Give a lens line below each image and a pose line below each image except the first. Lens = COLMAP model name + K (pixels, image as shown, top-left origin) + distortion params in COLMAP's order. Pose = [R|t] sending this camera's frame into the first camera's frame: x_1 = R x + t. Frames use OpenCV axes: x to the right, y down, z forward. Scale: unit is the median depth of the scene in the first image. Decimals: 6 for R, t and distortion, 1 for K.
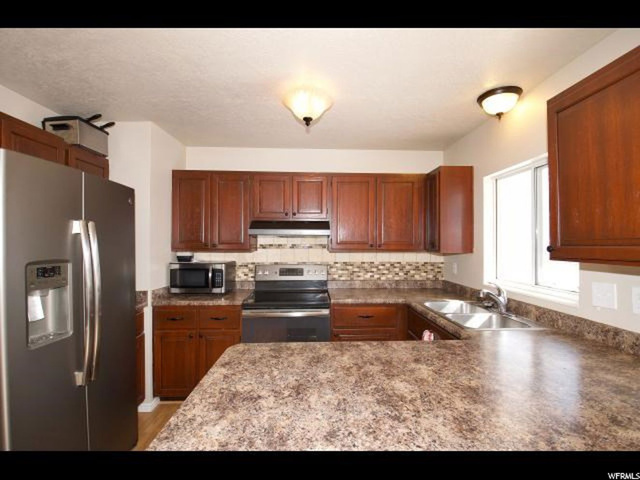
lens RADIAL K [[297.8, 0, 322.2], [0, 297.8, 242.7], [0, 0, 1]] dist [-0.010873, -0.005956]
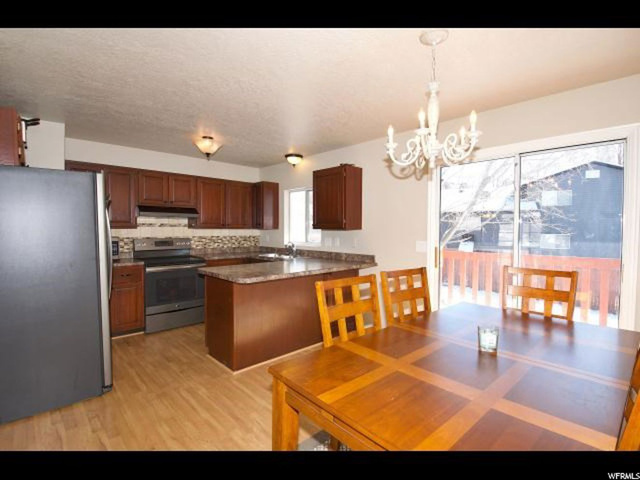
lens RADIAL K [[300.0, 0, 331.1], [0, 300.0, 240.5], [0, 0, 1]] dist [-0.021150, -0.000673]
pose [[0.736932, -0.023301, 0.675565, -0.592107], [-0.006187, 0.999131, 0.041210, 0.028207], [-0.675939, -0.034549, 0.736147, -0.701245]]
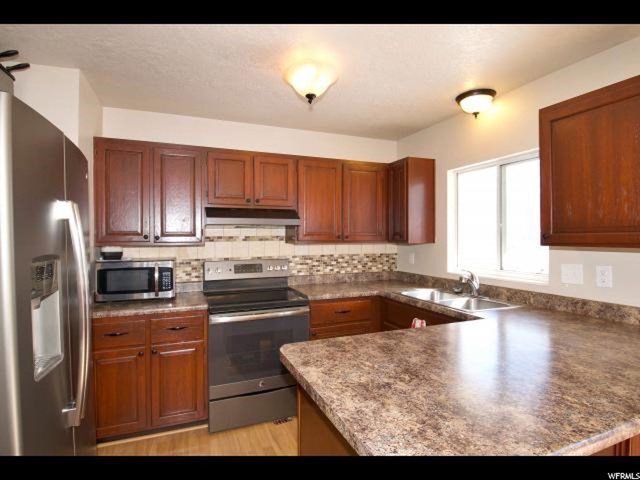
lens RADIAL K [[343.9, 0, 316.7], [0, 343.9, 243.3], [0, 0, 1]] dist [-0.001822, -0.009399]
pose [[0.945220, -0.013166, 0.326167, -0.302429], [0.006520, 0.999748, 0.021459, 0.007705], [-0.326368, -0.018157, 0.945068, -0.002735]]
